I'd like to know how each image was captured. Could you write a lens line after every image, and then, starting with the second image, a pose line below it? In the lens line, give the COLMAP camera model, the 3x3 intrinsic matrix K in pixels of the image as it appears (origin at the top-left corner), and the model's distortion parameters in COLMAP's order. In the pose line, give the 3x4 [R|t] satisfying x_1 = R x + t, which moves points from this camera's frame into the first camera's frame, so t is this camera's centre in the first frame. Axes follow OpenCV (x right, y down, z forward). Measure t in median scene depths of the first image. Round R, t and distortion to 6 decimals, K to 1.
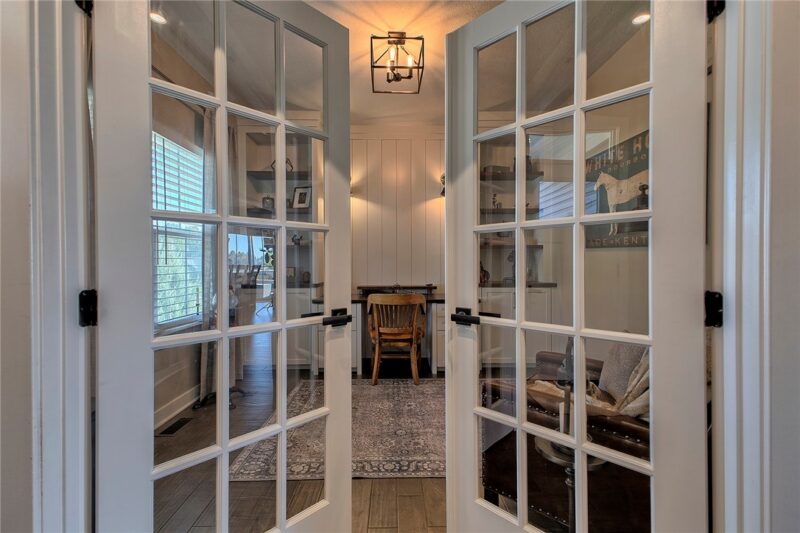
lens RADIAL K [[349.7, 0, 400.9], [0, 349.7, 263.9], [0, 0, 1]] dist [0.014633, -0.000511]
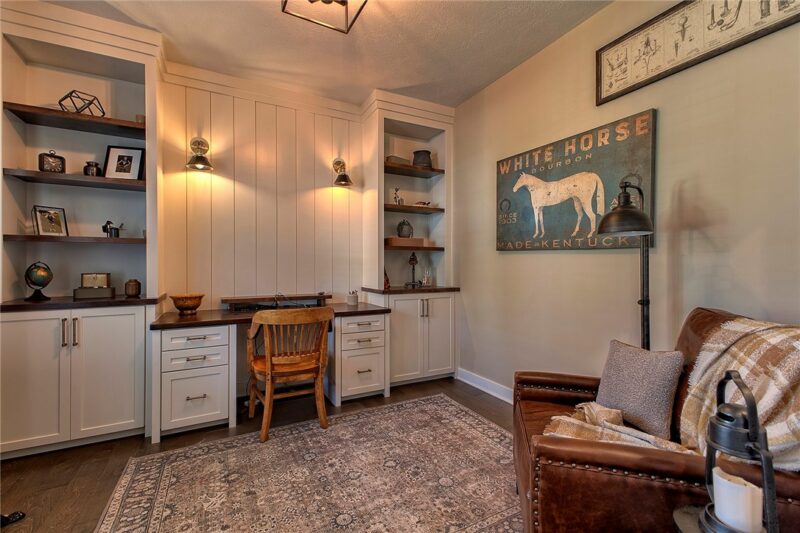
lens RADIAL K [[349.7, 0, 400.9], [0, 349.7, 263.9], [0, 0, 1]] dist [0.014633, -0.000511]
pose [[0.893802, 0.003268, 0.448450, -0.146673], [0.000654, 0.999963, -0.008591, -0.000517], [-0.448461, 0.007972, 0.893767, 0.248055]]
